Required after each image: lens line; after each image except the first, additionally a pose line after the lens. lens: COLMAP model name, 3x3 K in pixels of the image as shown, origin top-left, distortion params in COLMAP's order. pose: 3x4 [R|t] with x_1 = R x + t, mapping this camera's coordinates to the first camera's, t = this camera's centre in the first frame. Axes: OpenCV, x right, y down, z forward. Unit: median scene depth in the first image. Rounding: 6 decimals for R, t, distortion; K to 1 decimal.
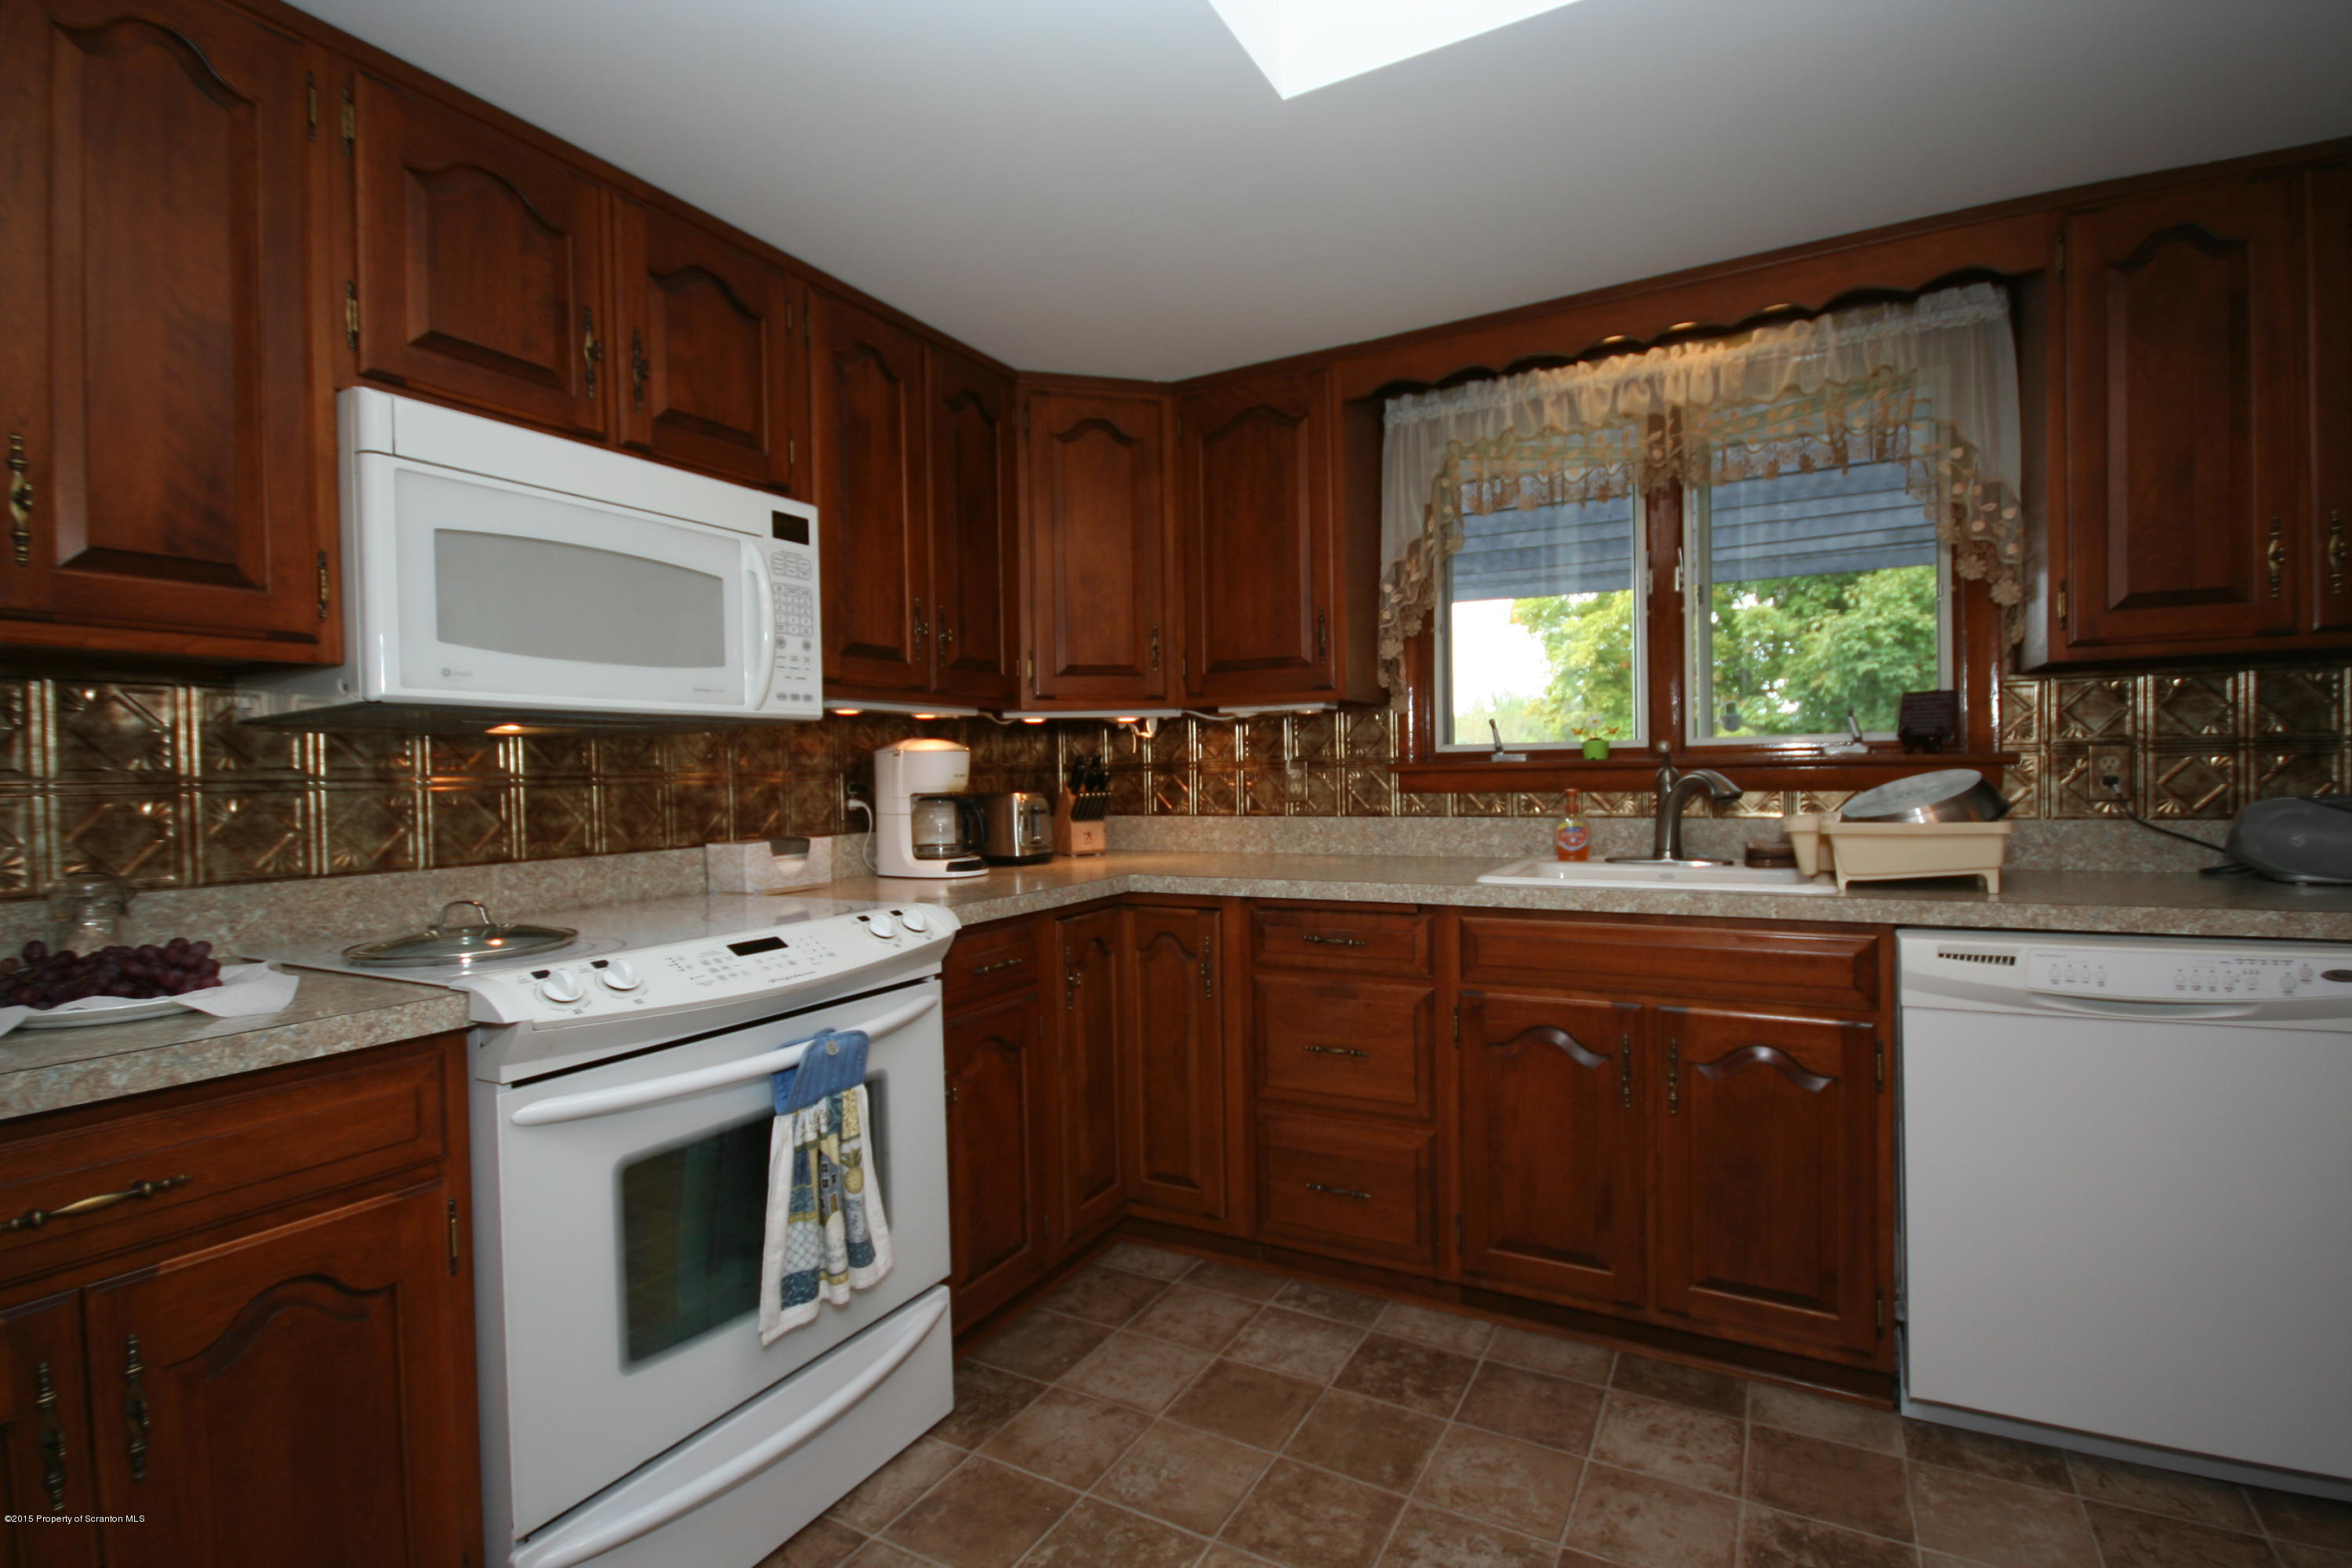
lens RADIAL K [[1077.0, 0, 1193.1], [0, 1077.0, 794.0], [0, 0, 1]] dist [-0.004358, -0.006768]
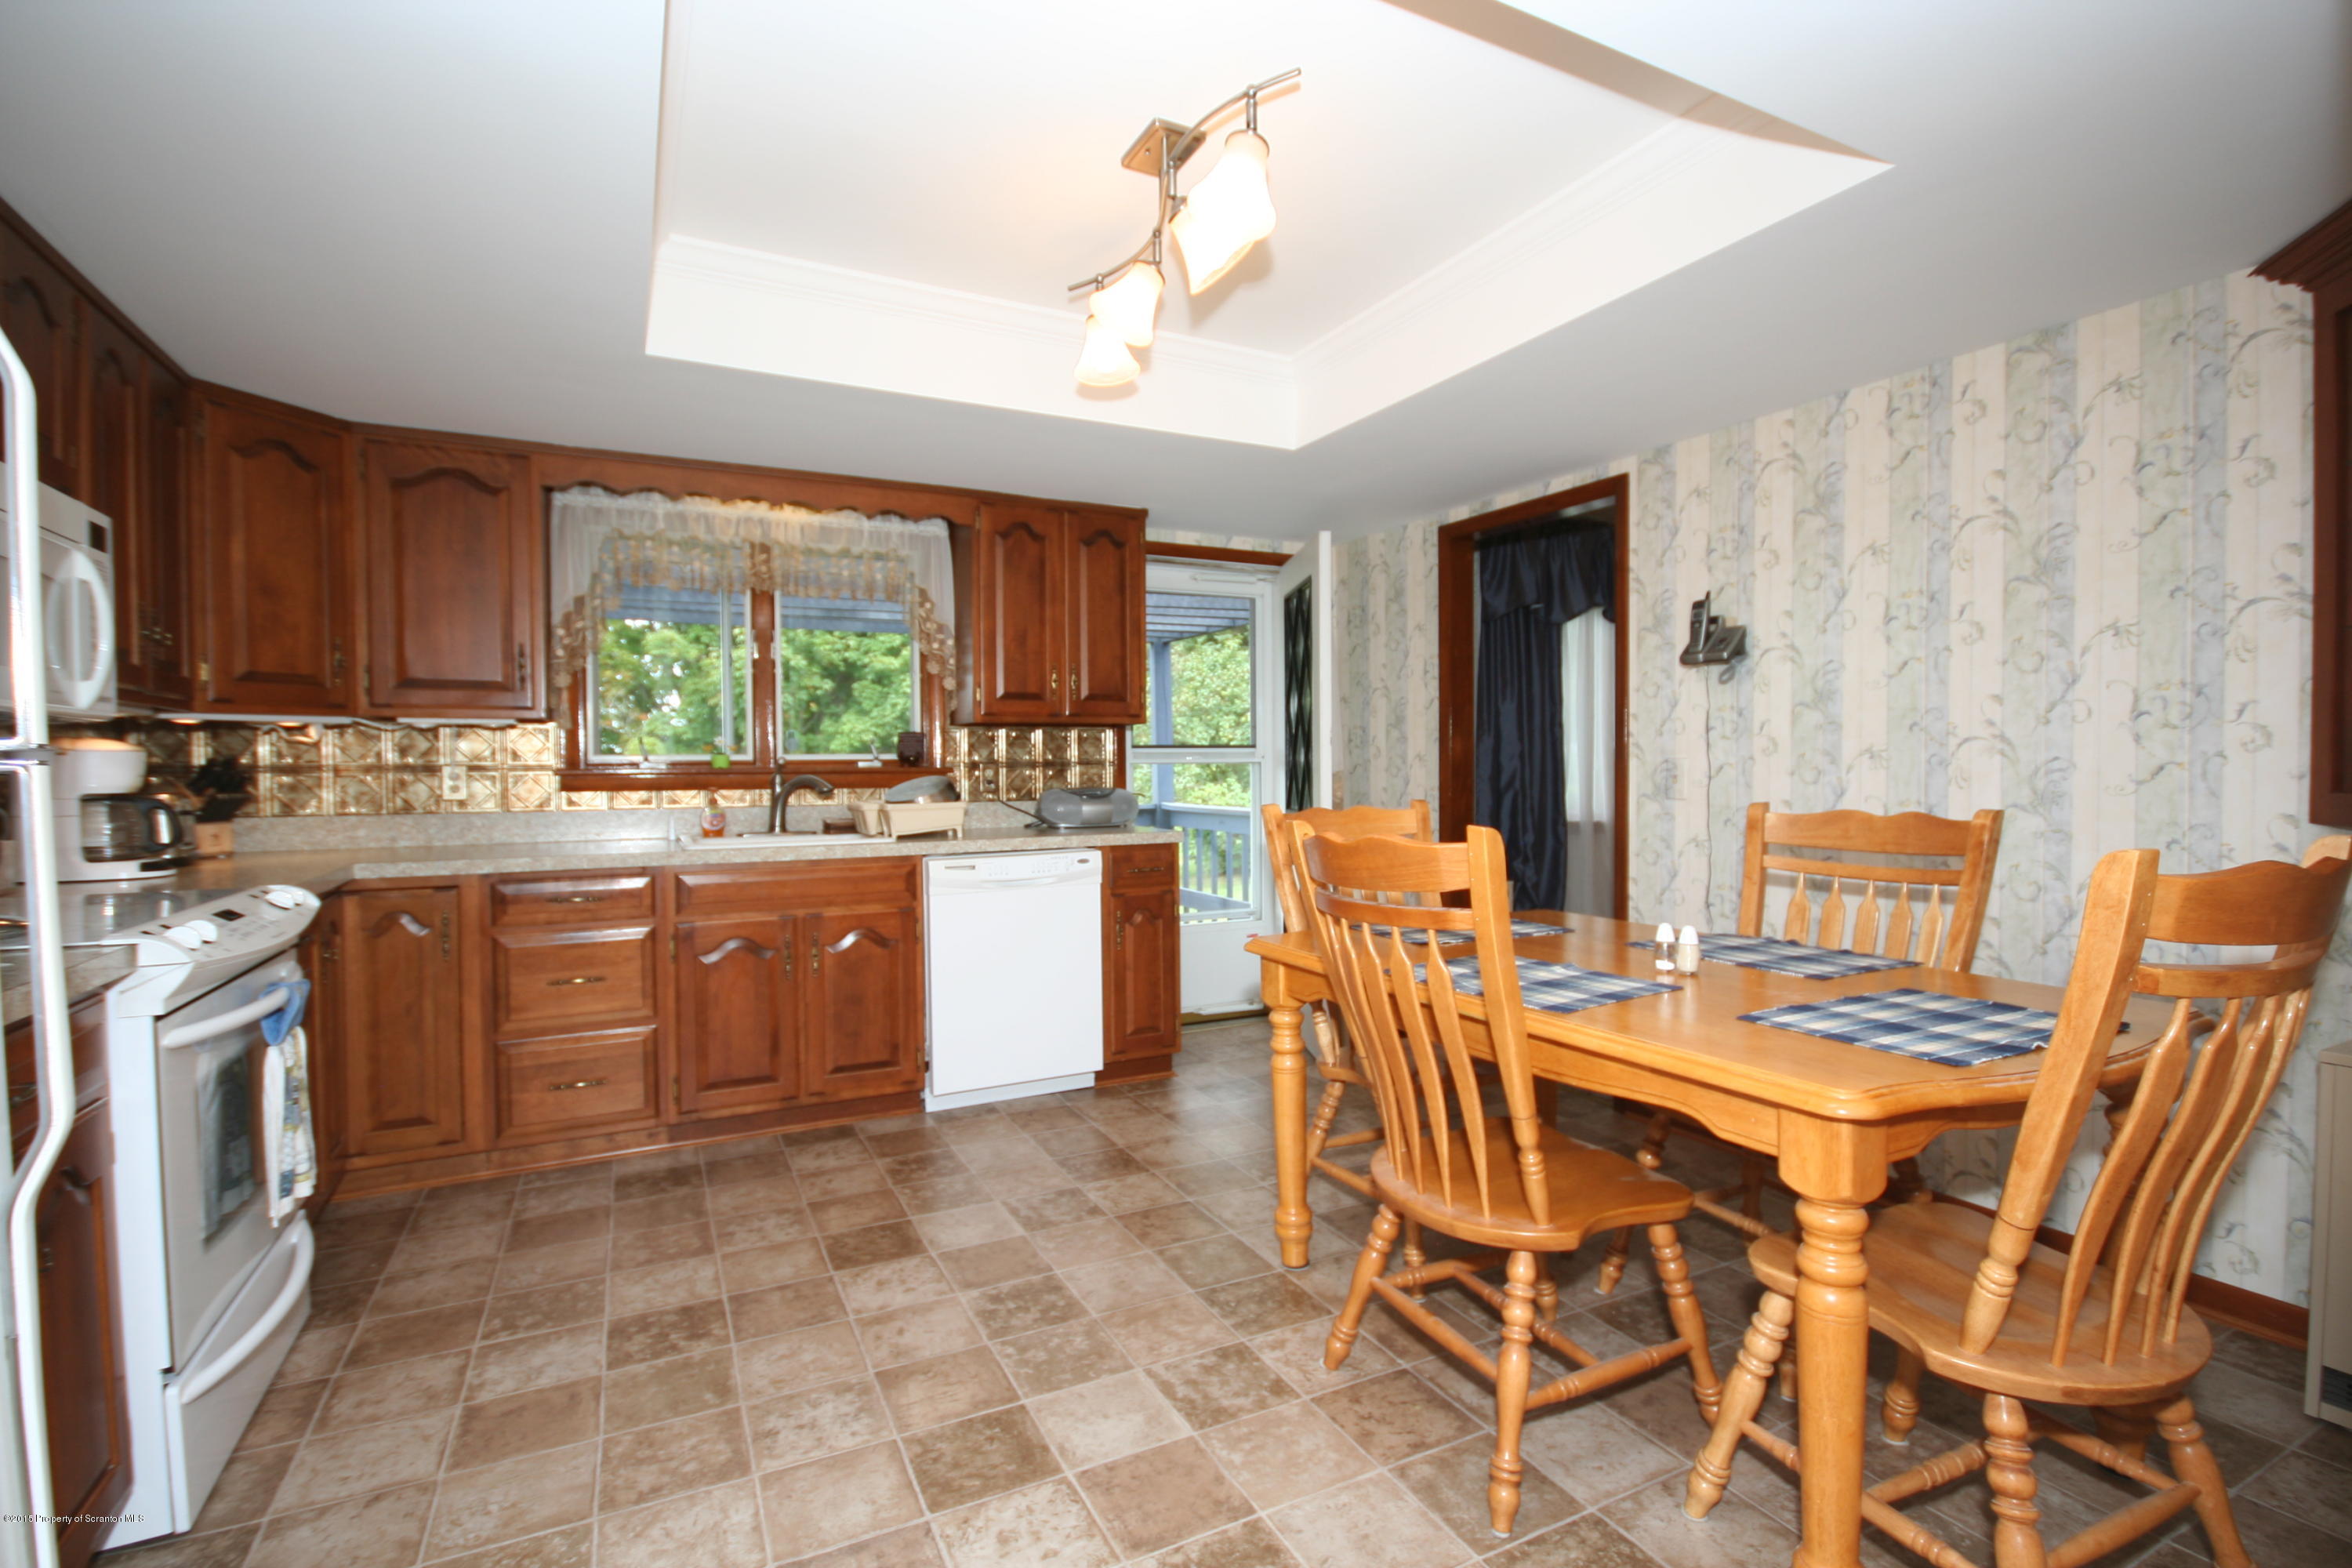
lens RADIAL K [[1077.0, 0, 1190.3], [0, 1077.0, 796.6], [0, 0, 1]] dist [-0.004358, -0.006768]
pose [[0.556077, -0.009391, 0.831078, -0.574852], [0.012954, 0.999913, 0.002631, 0.013668], [-0.831030, 0.009303, 0.556150, -0.403513]]
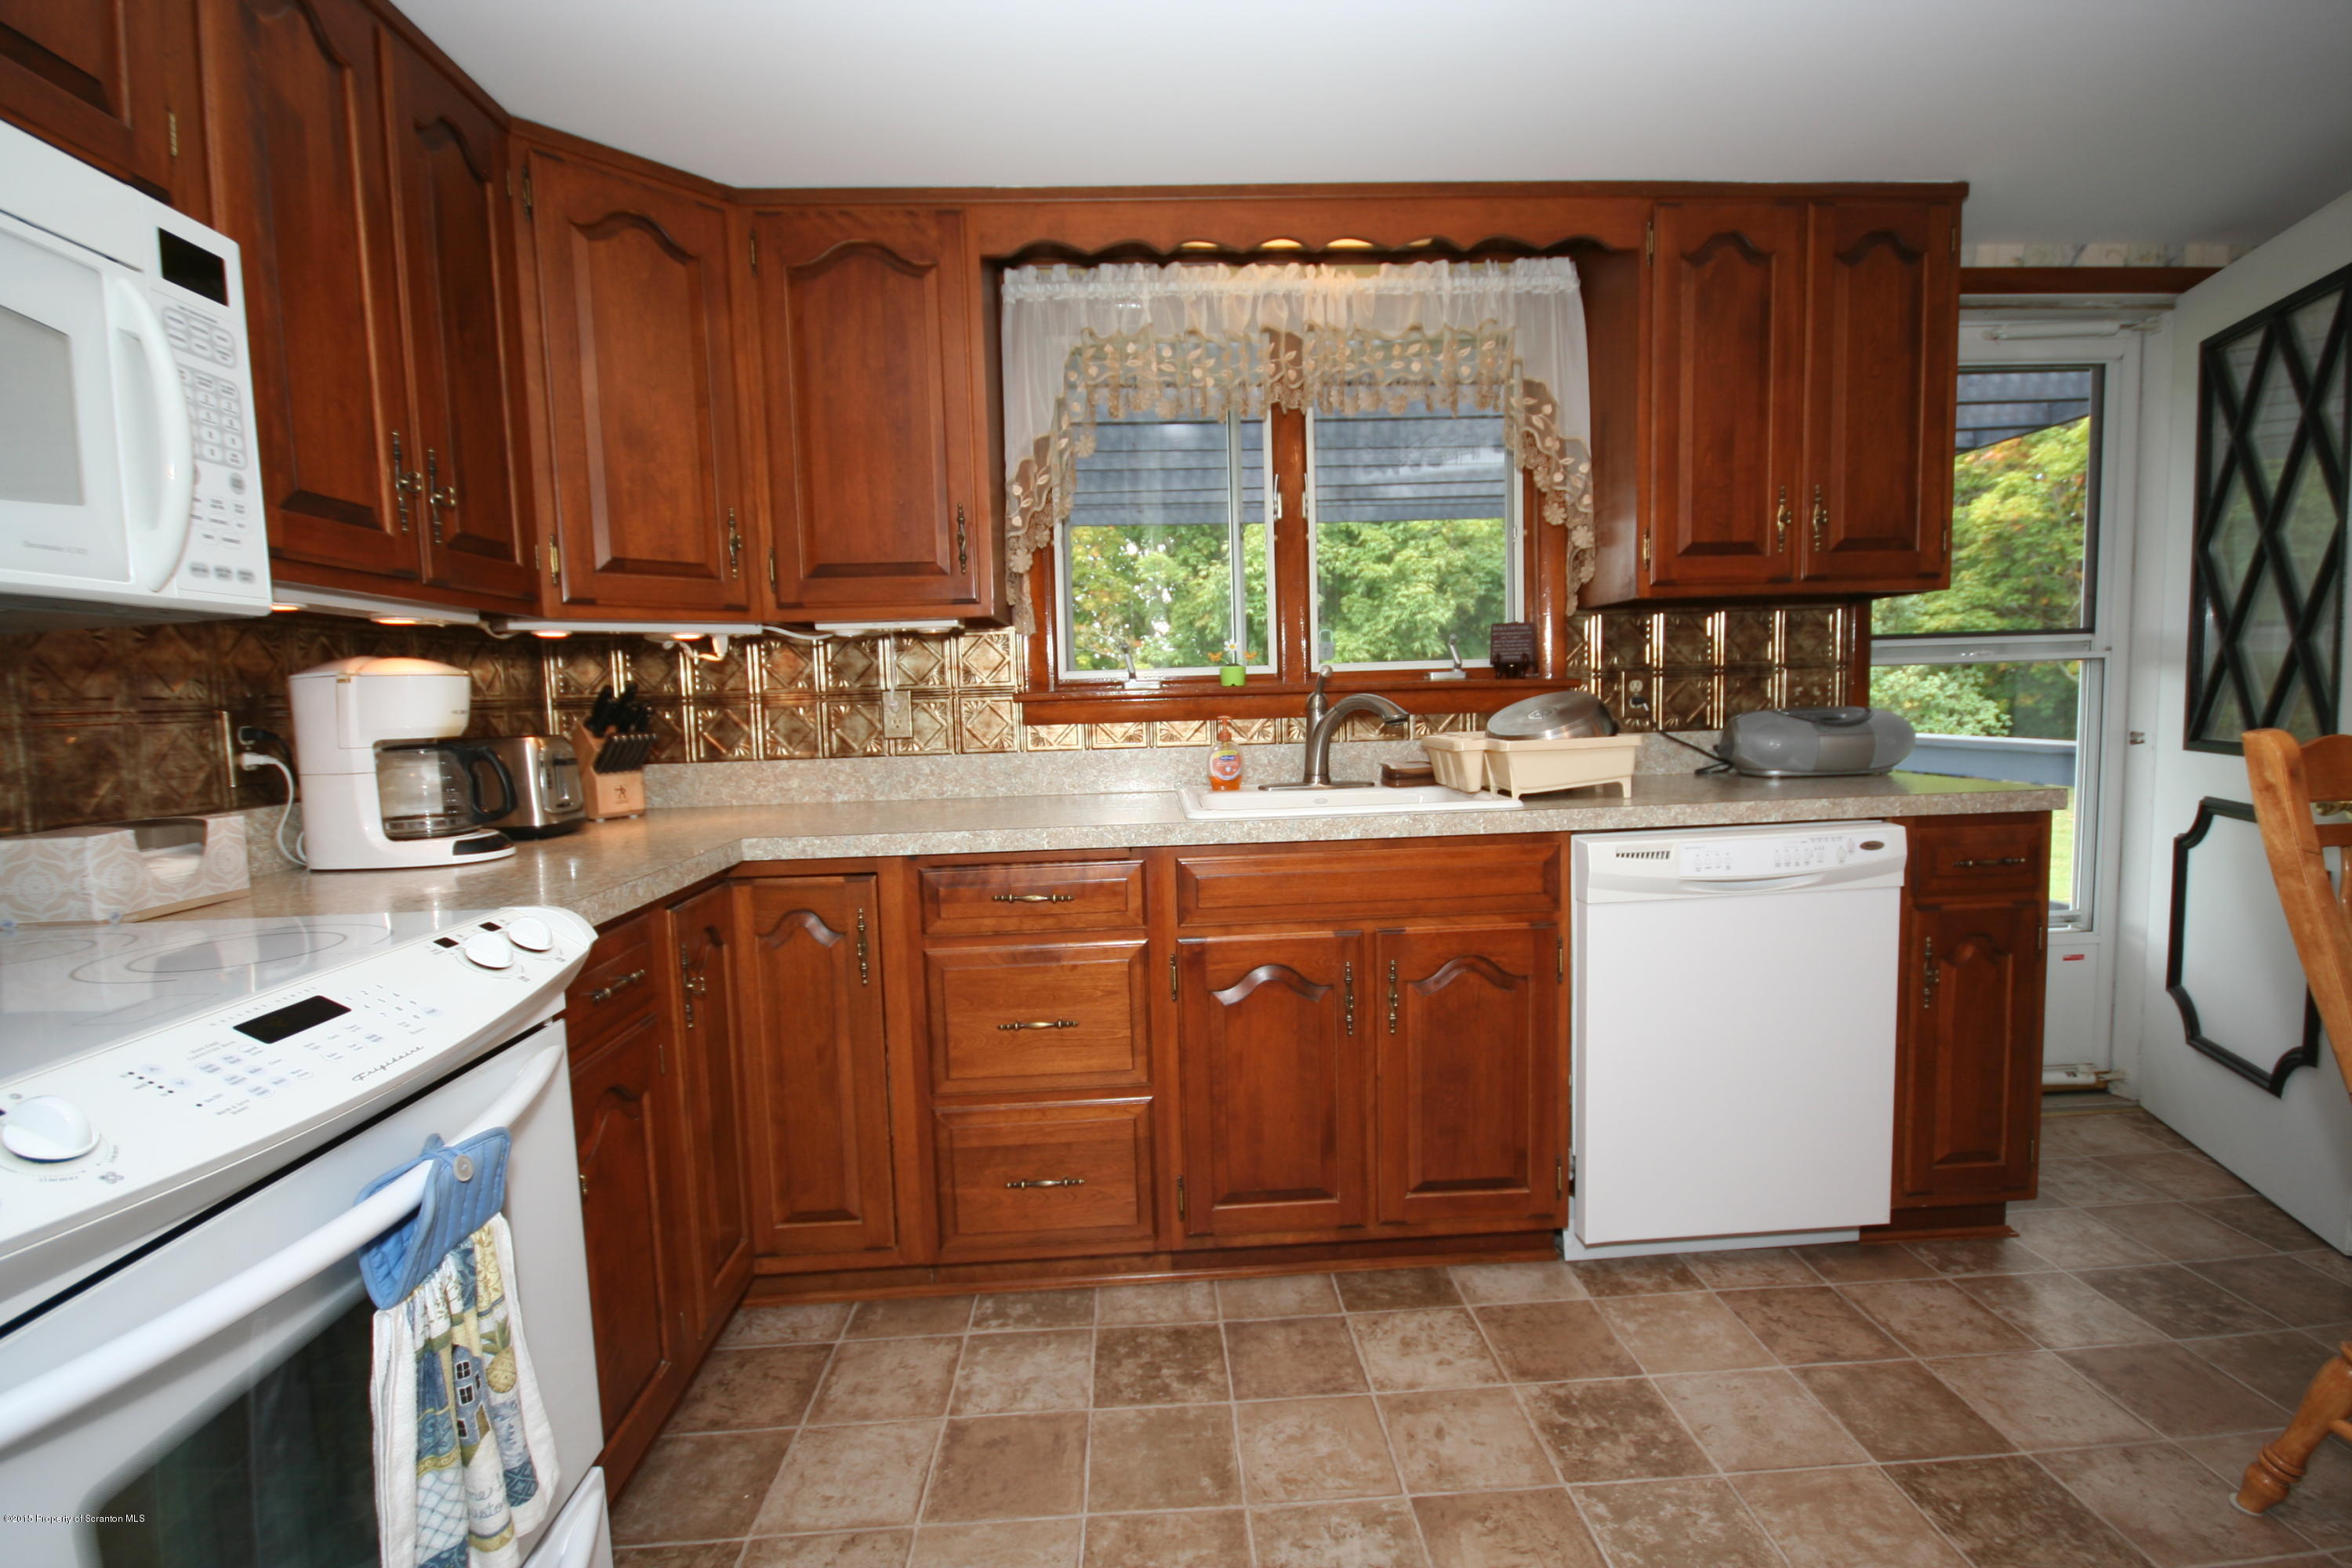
lens RADIAL K [[1077.0, 0, 1182.4], [0, 1077.0, 793.9], [0, 0, 1]] dist [-0.004358, -0.006768]
pose [[0.850729, -0.053733, 0.522851, -0.215770], [0.024757, 0.997753, 0.062256, 0.003970], [-0.525021, -0.040019, 0.850148, 0.223103]]
